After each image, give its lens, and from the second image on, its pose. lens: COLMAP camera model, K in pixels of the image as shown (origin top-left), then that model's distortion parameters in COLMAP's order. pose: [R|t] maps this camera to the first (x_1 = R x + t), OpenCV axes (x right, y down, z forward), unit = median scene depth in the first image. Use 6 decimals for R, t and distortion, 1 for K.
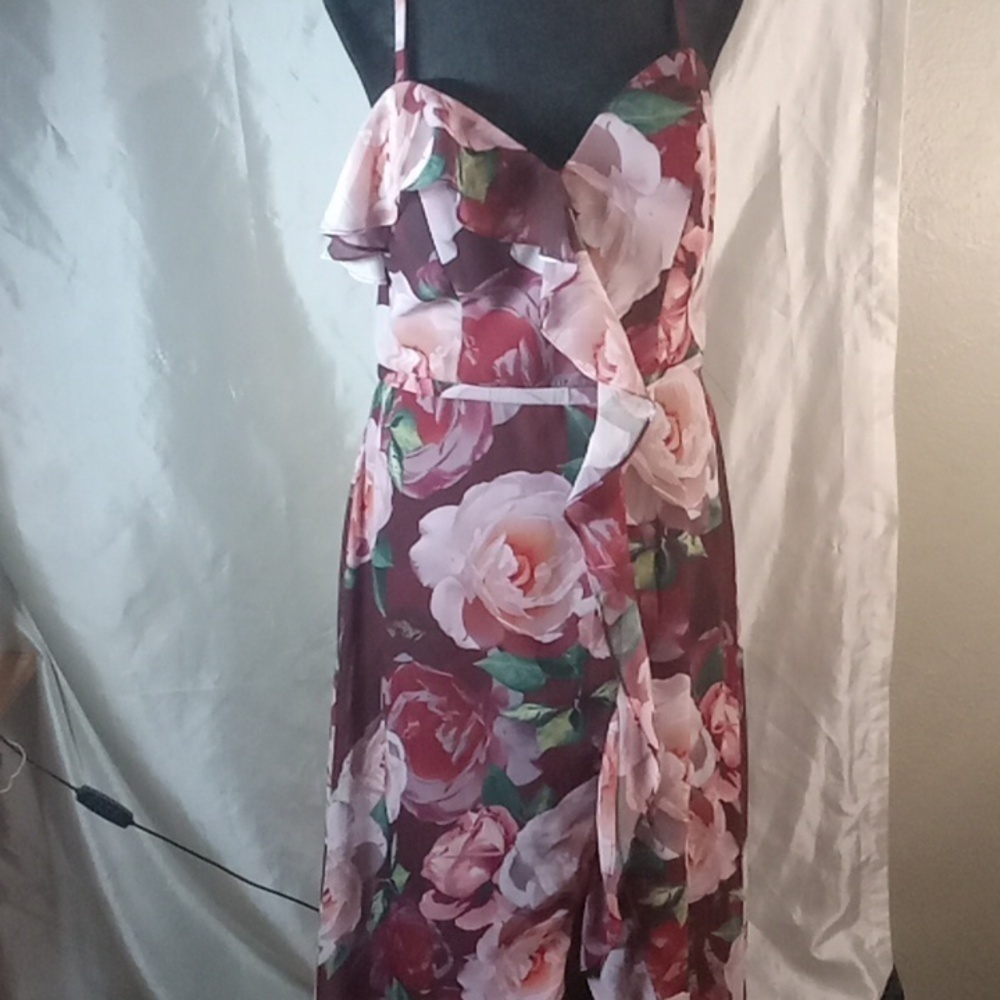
lens RADIAL K [[1526.0, 0, 516.4], [0, 1526.0, 500.3], [0, 0, 1]] dist [0.037548, -0.315196]
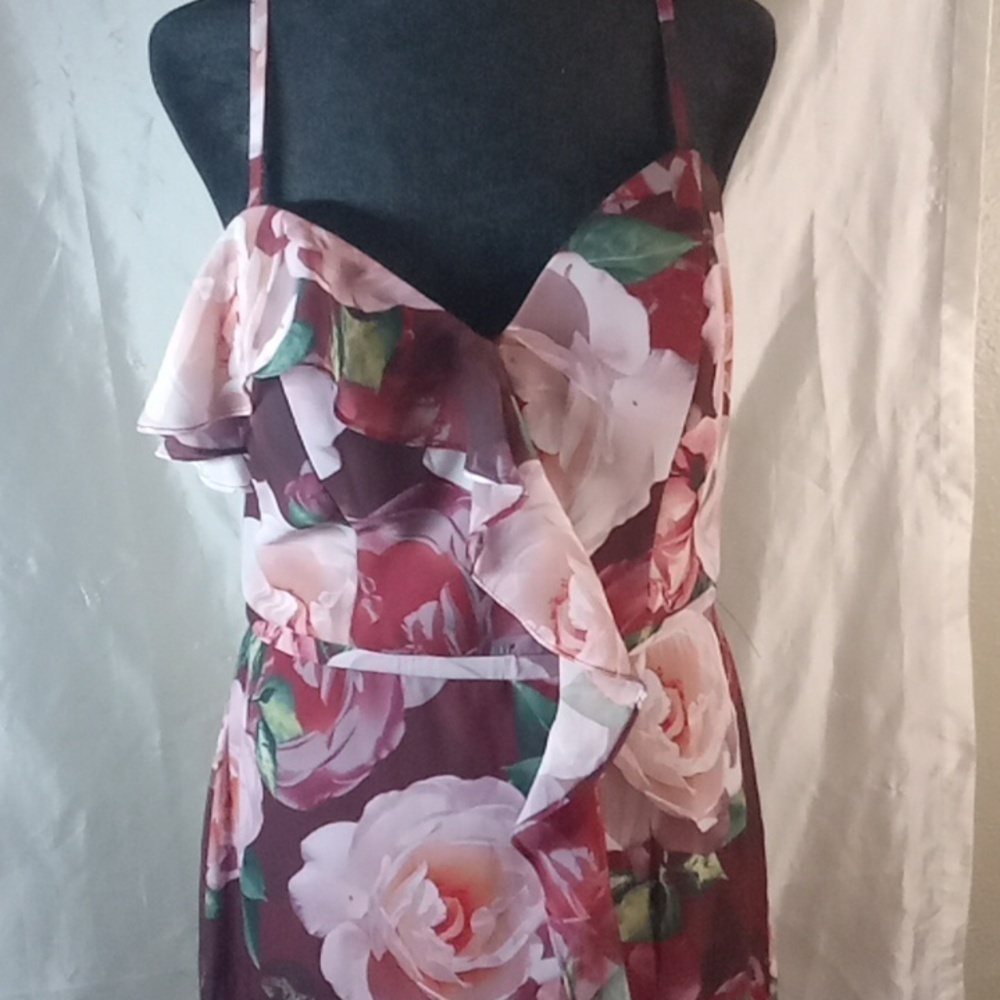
lens RADIAL K [[1526.0, 0, 516.4], [0, 1526.0, 500.3], [0, 0, 1]] dist [0.037548, -0.315196]
pose [[0.999955, -0.008659, -0.003800, 0.036336], [0.008514, 0.999294, -0.036606, -0.113840], [0.004115, 0.036572, 0.999323, 0.322914]]
